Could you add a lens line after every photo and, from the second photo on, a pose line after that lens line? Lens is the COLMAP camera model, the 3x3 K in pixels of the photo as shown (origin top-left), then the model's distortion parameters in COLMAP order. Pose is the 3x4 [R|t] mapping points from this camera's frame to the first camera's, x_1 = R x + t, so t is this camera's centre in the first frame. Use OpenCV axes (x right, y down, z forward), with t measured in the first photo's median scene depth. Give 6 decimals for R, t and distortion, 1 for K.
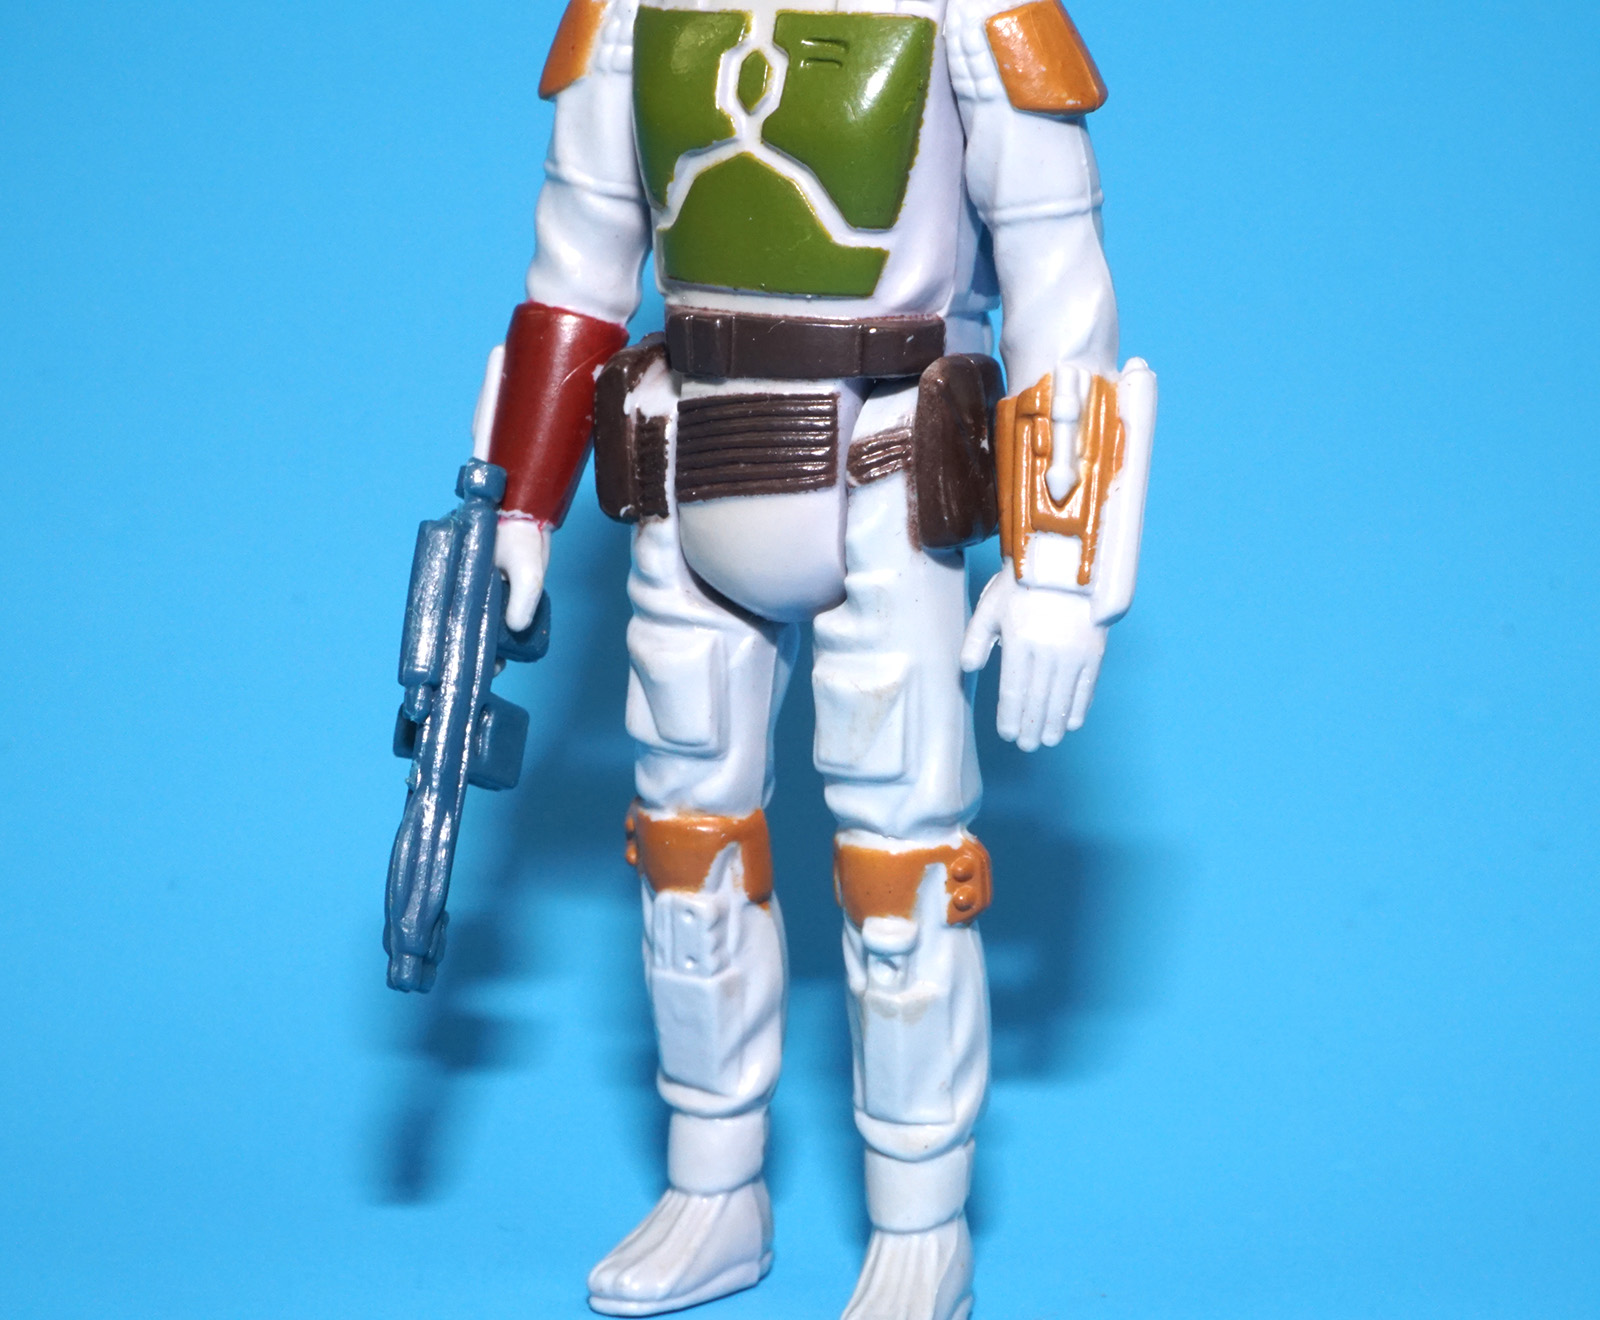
lens RADIAL K [[4345.5, 0, 800.0], [0, 4345.5, 660.0], [0, 0, 1]] dist [0.014637, 1.298550]
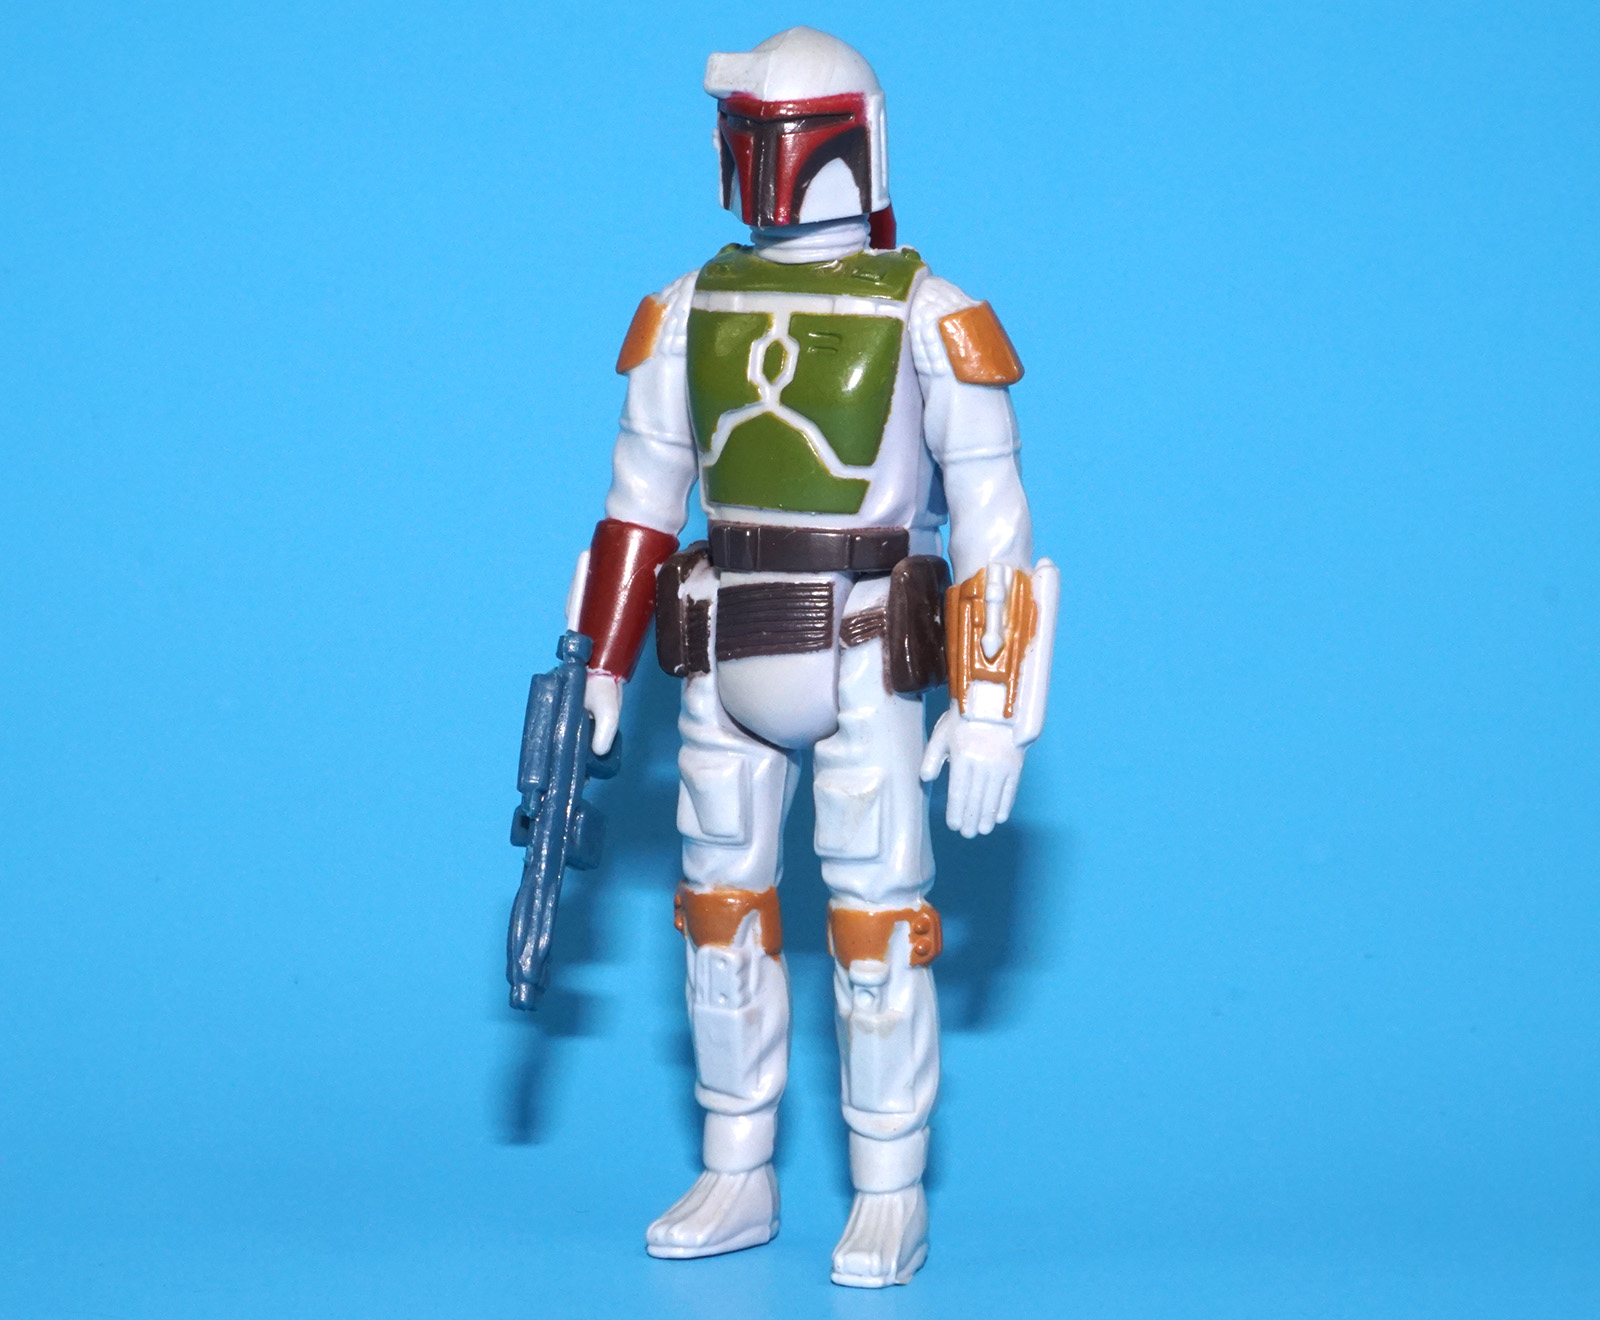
lens RADIAL K [[4345.5, 0, 800.0], [0, 4345.5, 660.0], [0, 0, 1]] dist [0.014637, 1.298550]
pose [[0.999825, 0.002014, 0.018573, -0.027383], [-0.000840, 0.998014, -0.062994, 0.051016], [-0.018663, 0.062968, 0.997841, -0.391400]]
